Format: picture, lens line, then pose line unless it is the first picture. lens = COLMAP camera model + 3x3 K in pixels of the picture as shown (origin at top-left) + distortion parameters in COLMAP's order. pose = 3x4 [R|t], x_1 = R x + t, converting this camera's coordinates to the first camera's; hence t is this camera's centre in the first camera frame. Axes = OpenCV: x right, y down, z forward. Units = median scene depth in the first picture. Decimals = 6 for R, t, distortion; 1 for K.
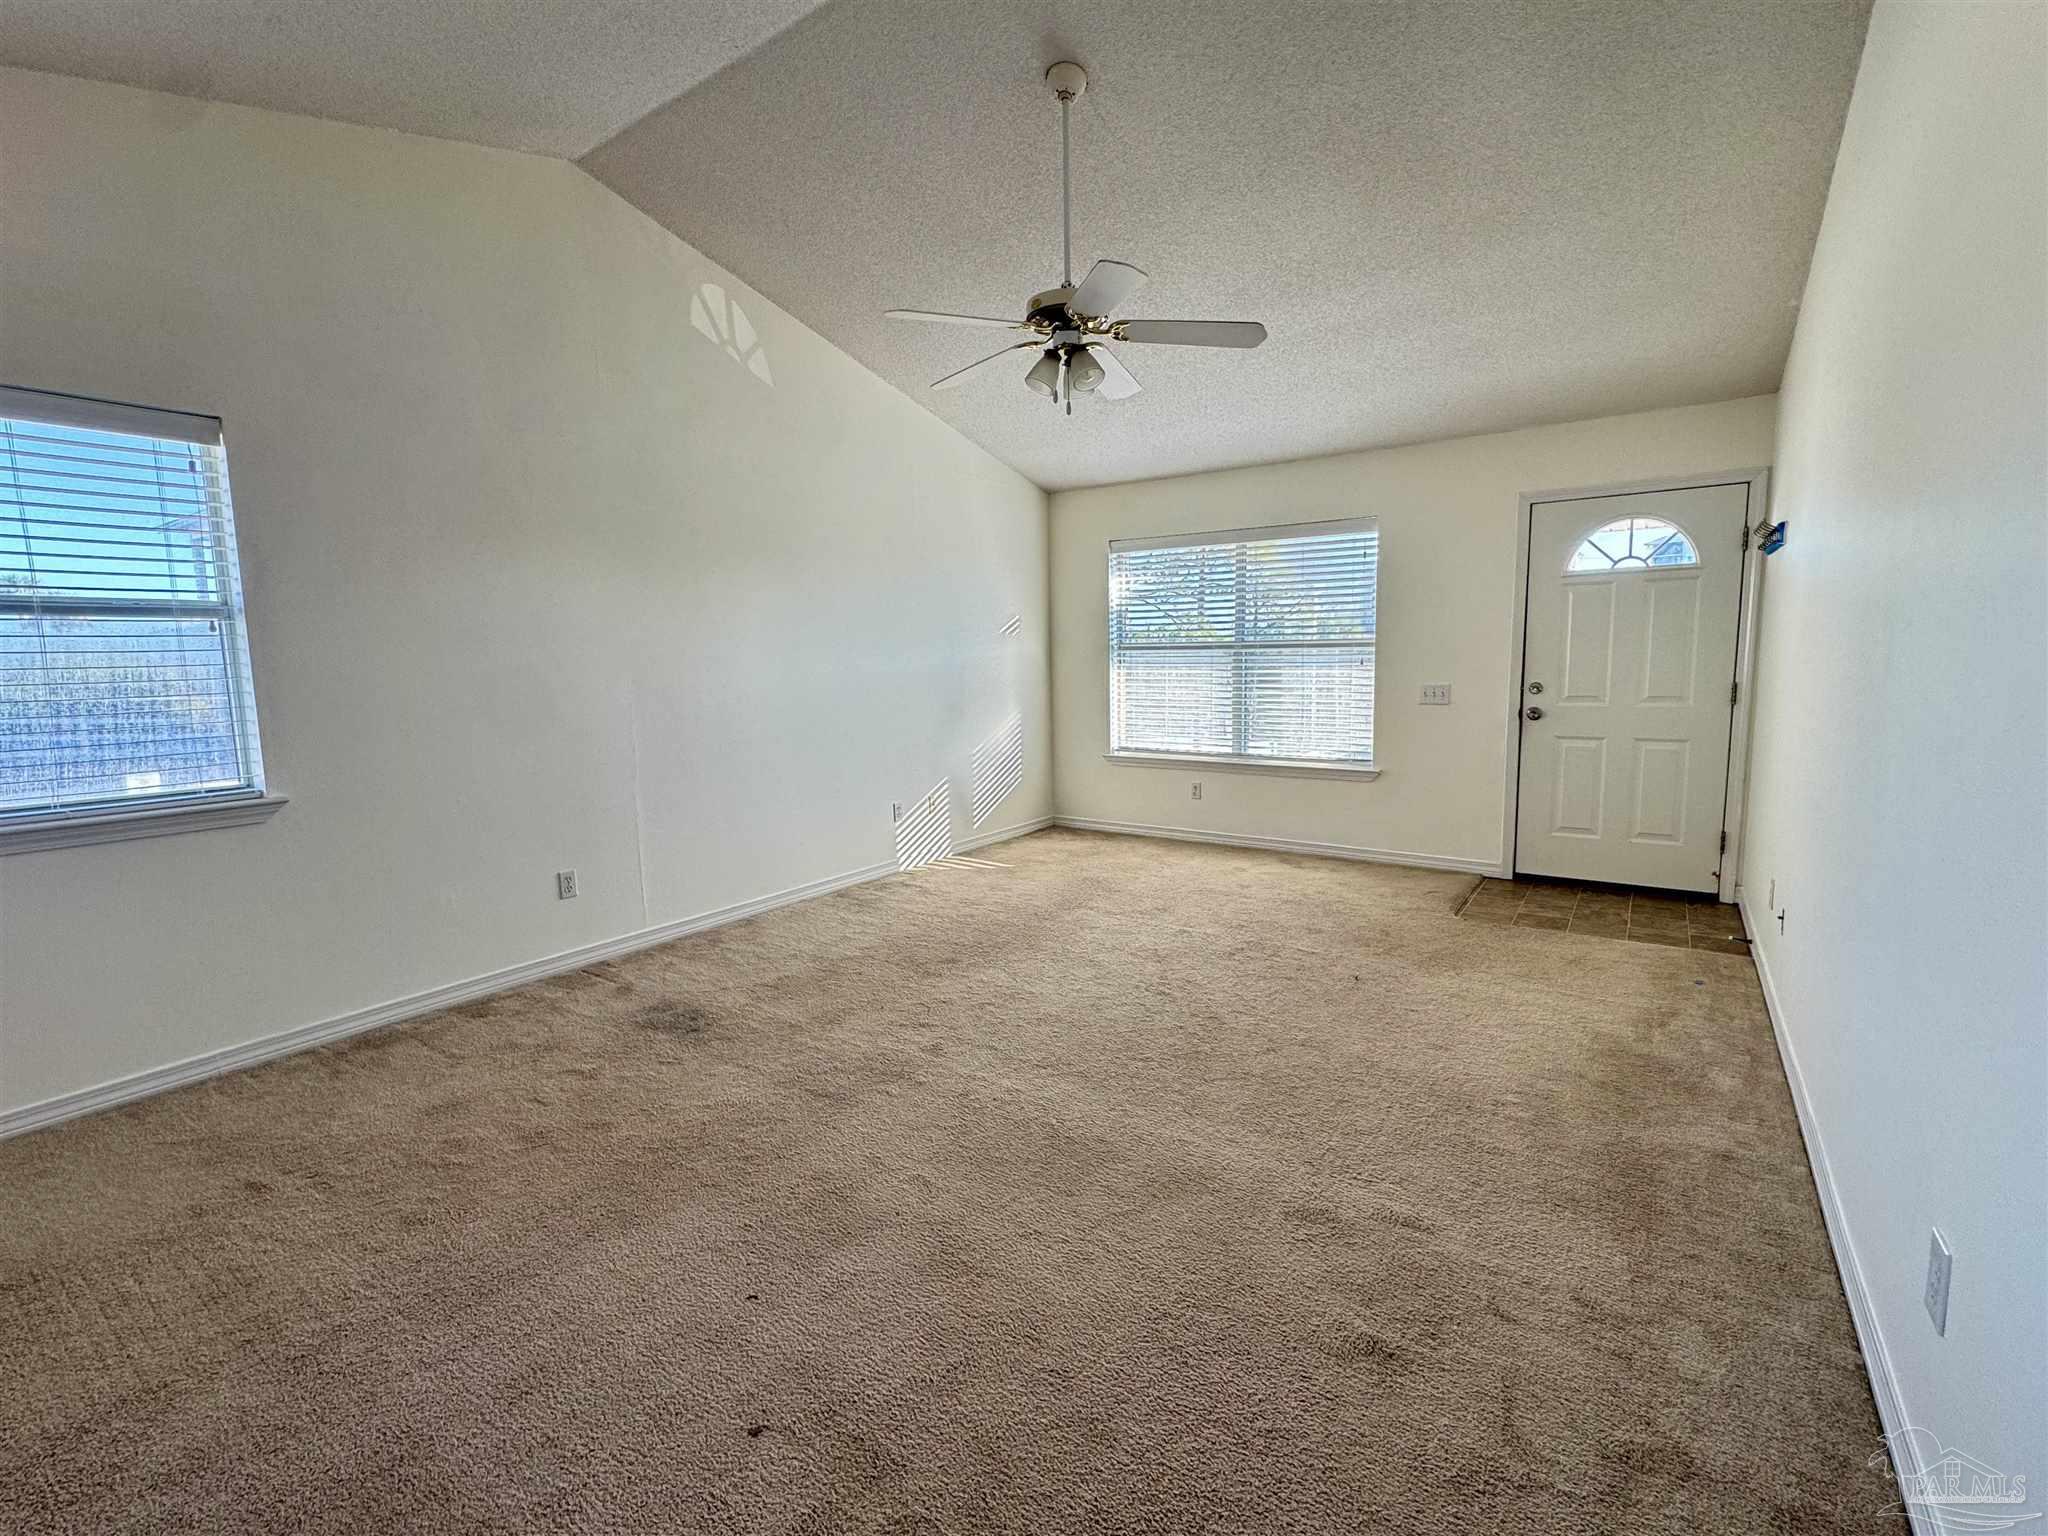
lens RADIAL K [[911.3, 0, 1019.1], [0, 911.3, 765.4], [0, 0, 1]] dist [-0.005268, -0.000072]
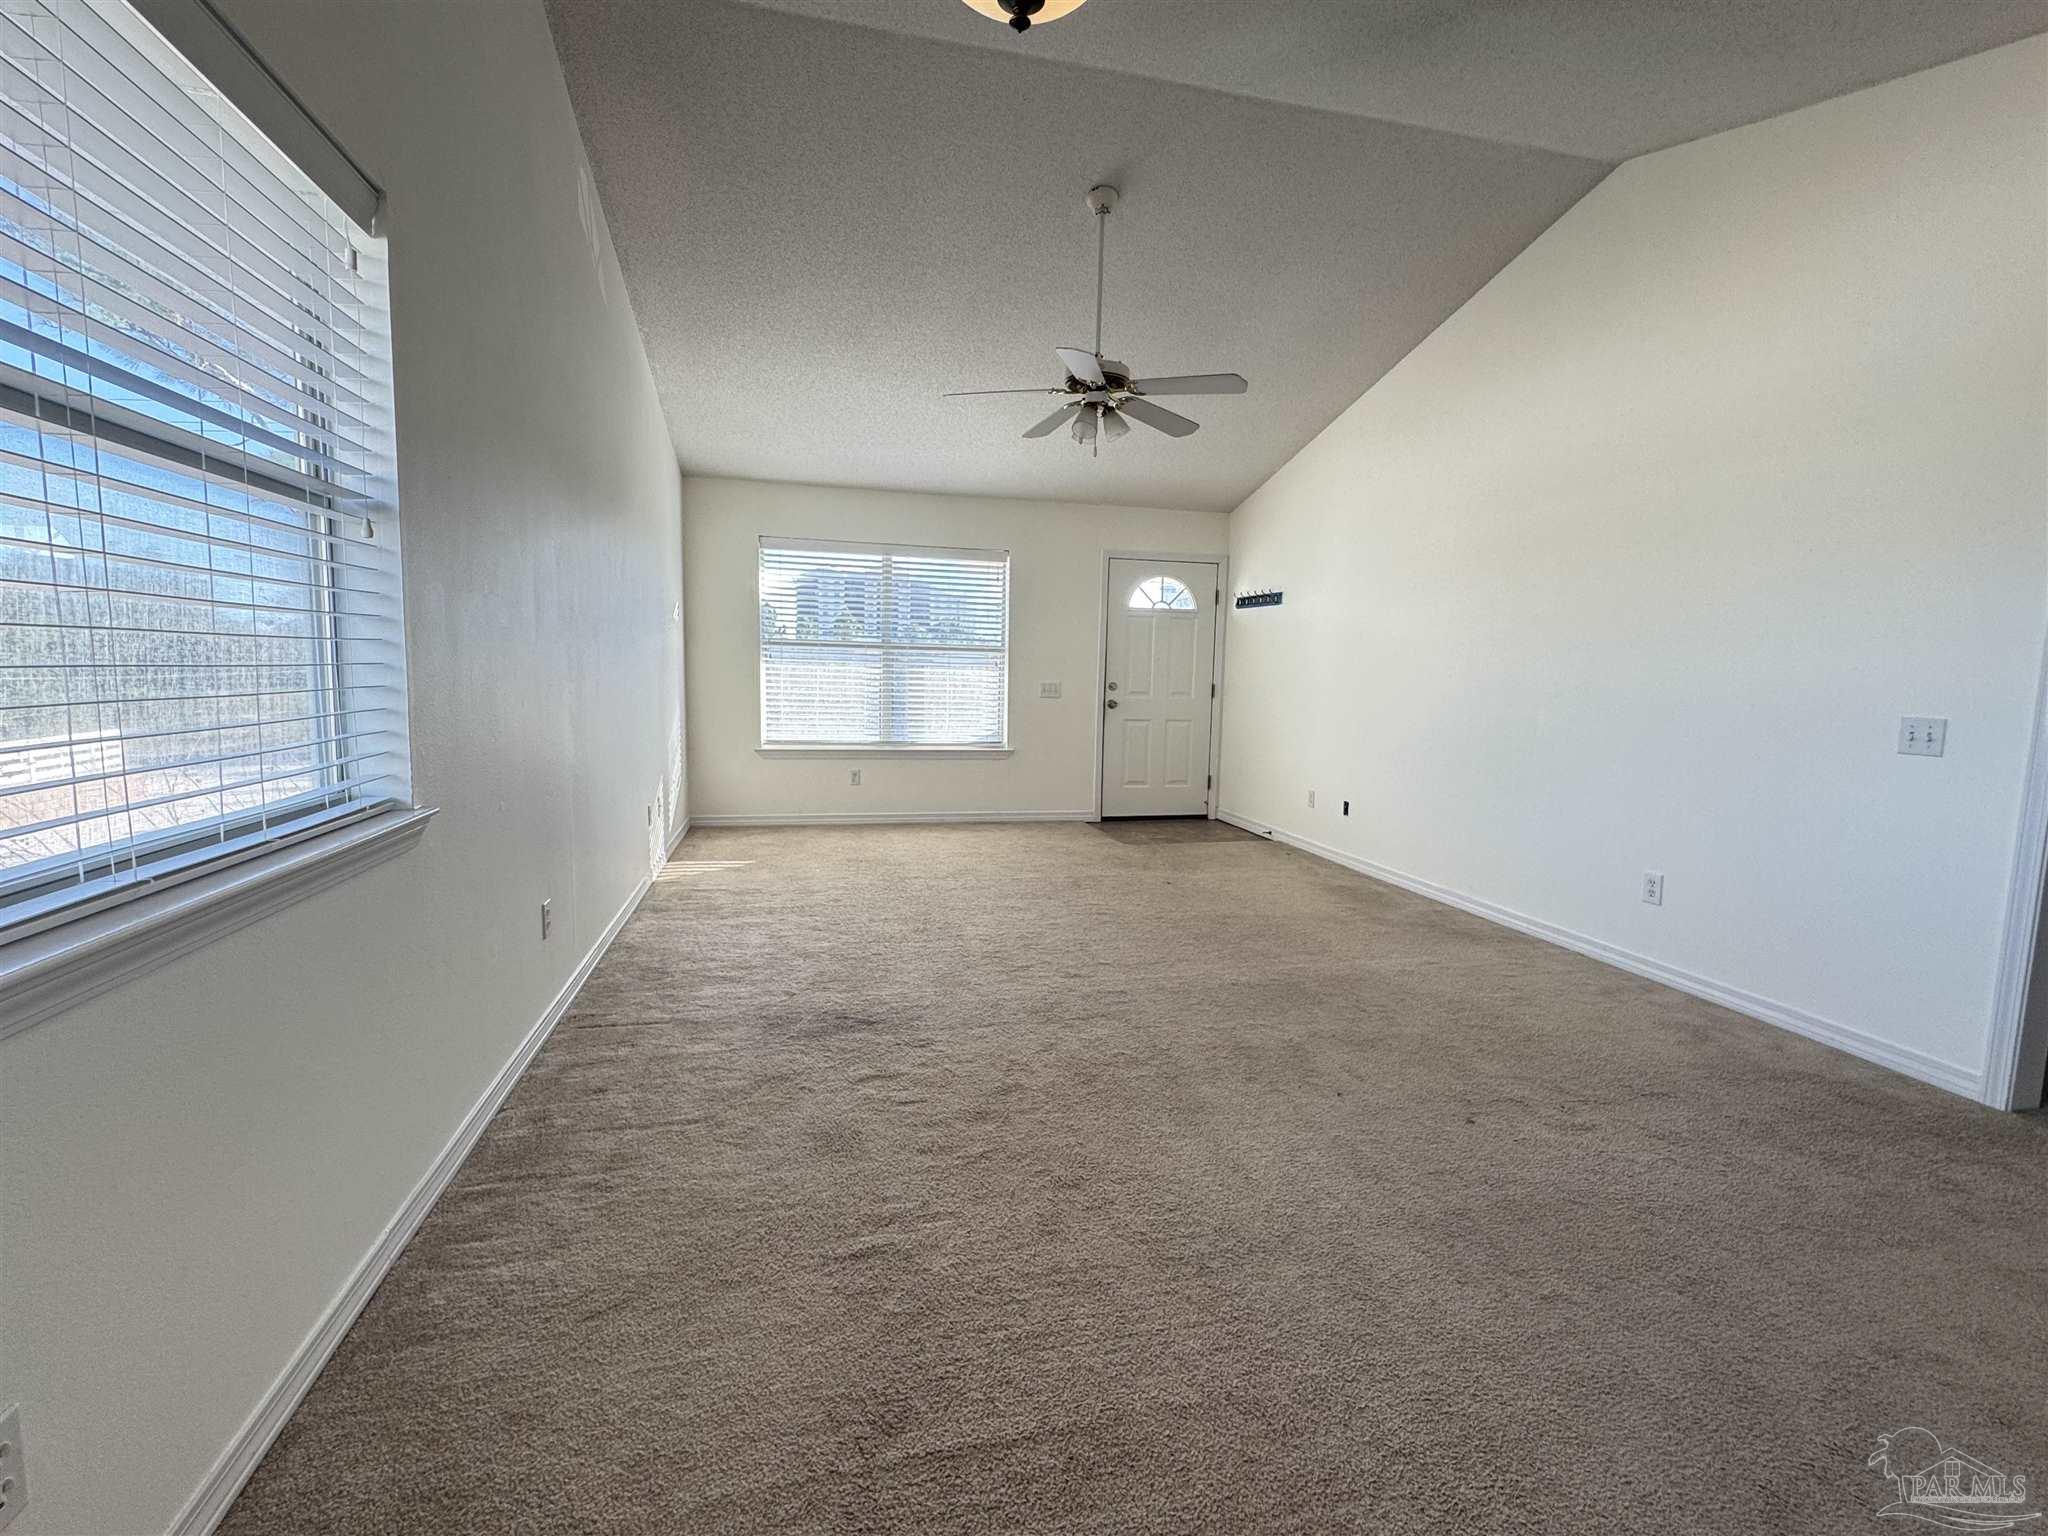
lens RADIAL K [[911.3, 0, 1026.9], [0, 911.3, 766.4], [0, 0, 1]] dist [-0.005268, -0.000072]
pose [[0.658078, -0.048431, 0.751390, -0.650189], [0.055250, 0.998345, 0.015960, 0.011807], [-0.750920, 0.031011, 0.659665, 0.165664]]
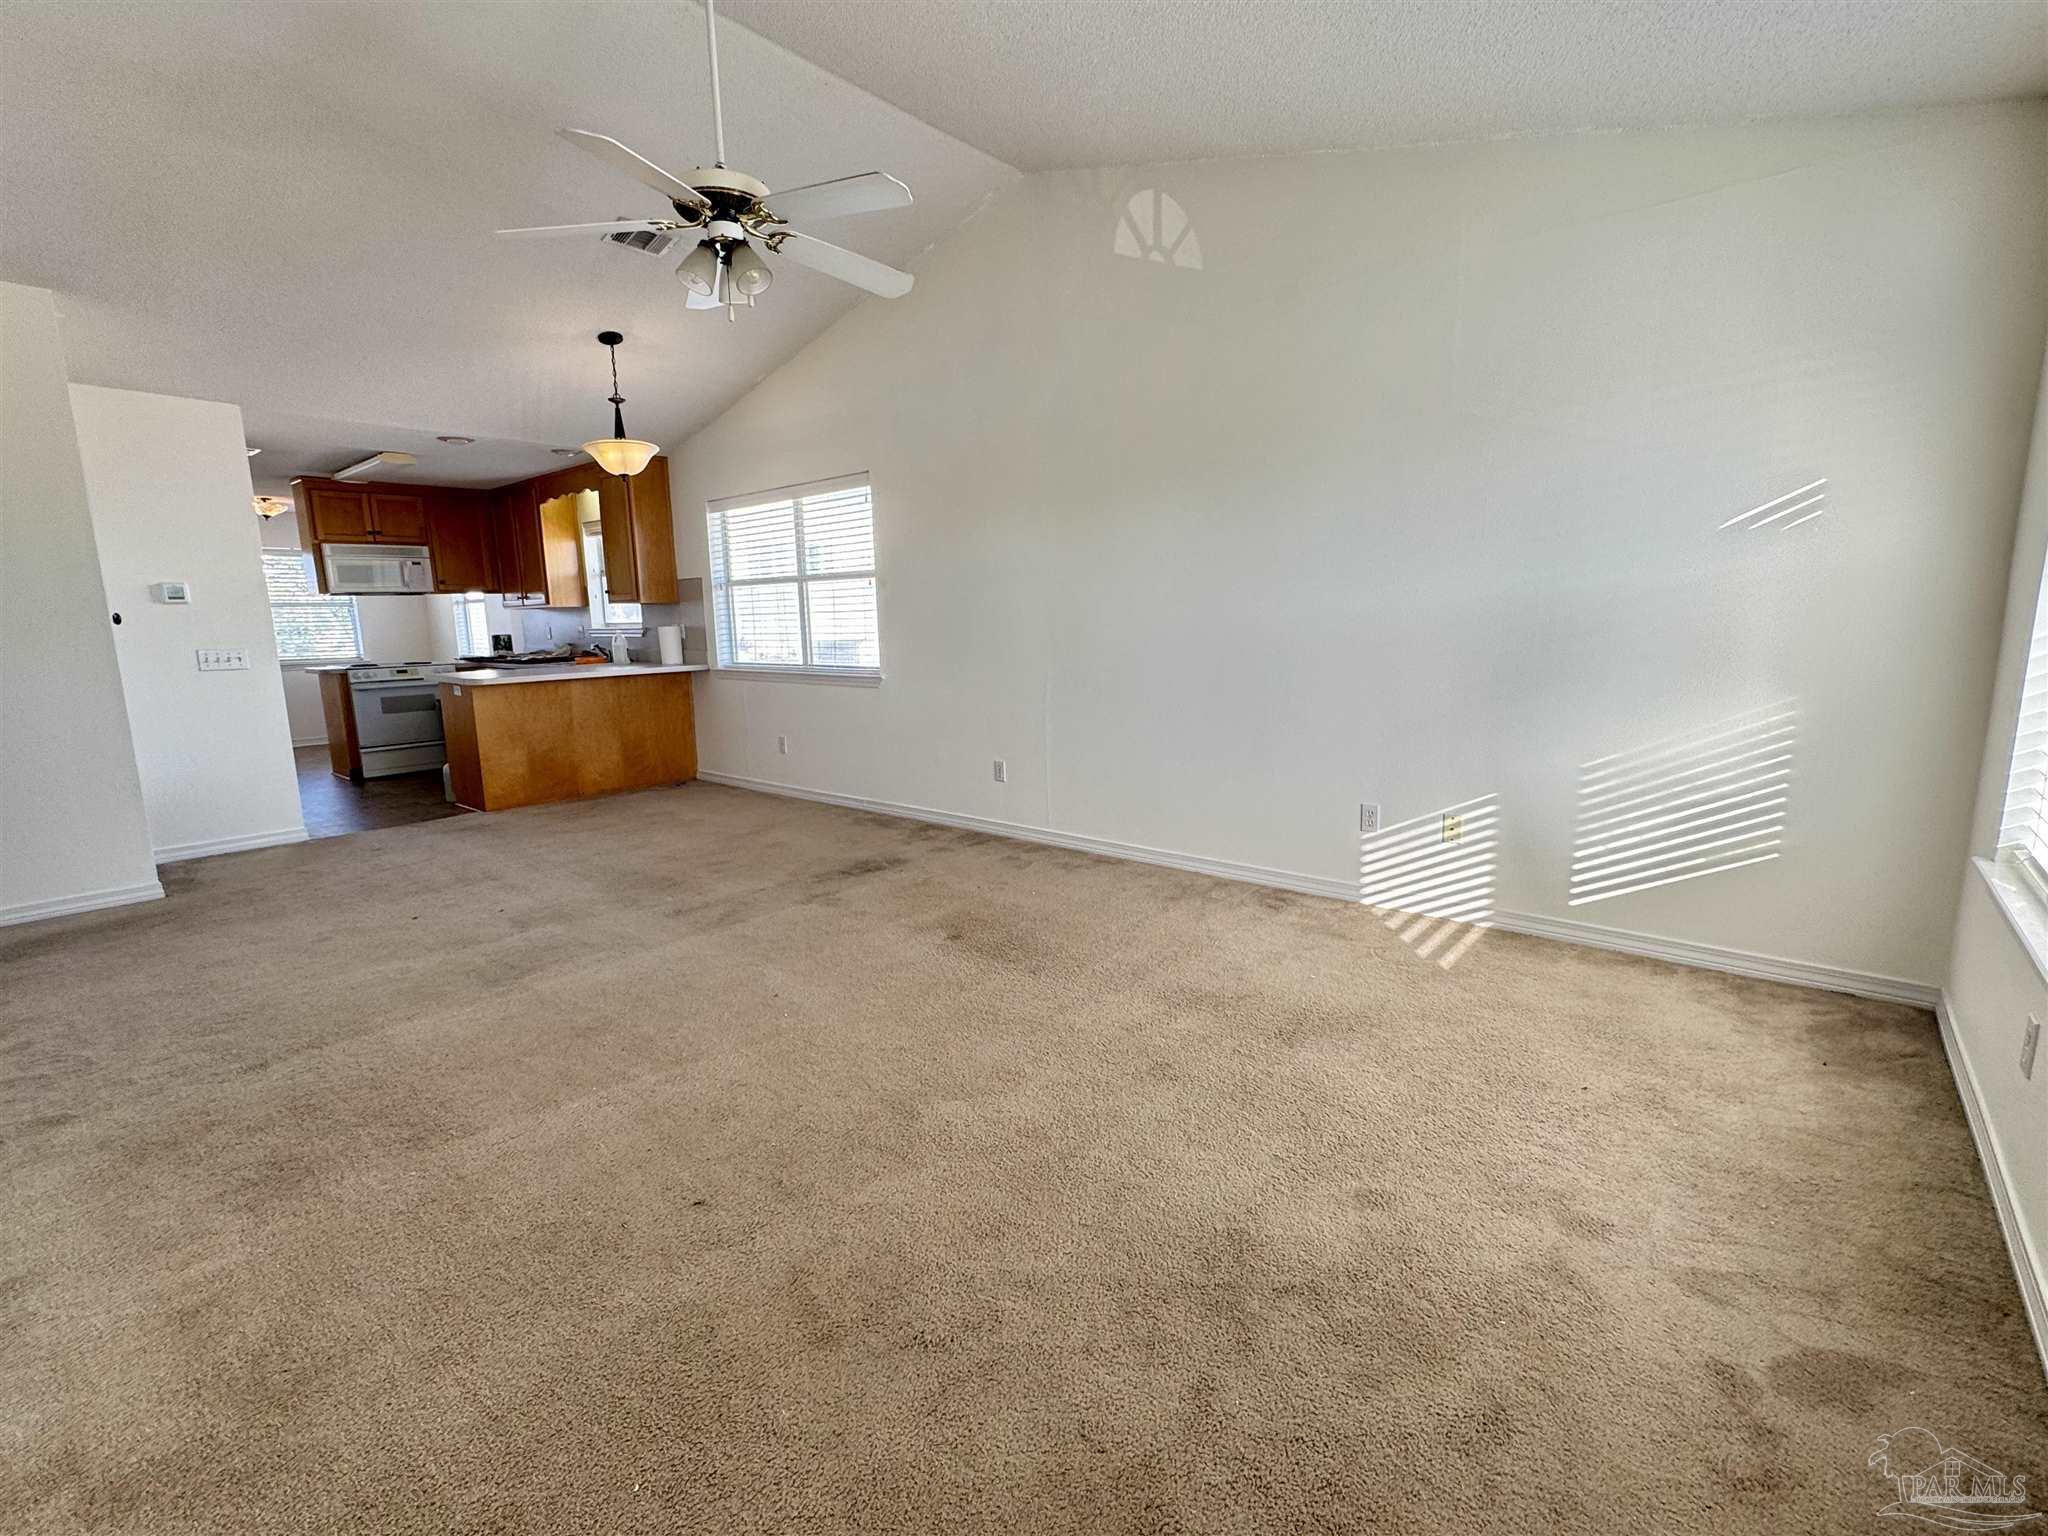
lens RADIAL K [[911.3, 0, 1026.9], [0, 911.3, 769.3], [0, 0, 1]] dist [-0.005268, -0.000072]
pose [[-0.086987, 0.191897, -0.977552, 0.646306], [-0.095013, 0.975201, 0.199890, -0.114070], [0.991668, 0.110268, -0.066597, 0.926380]]
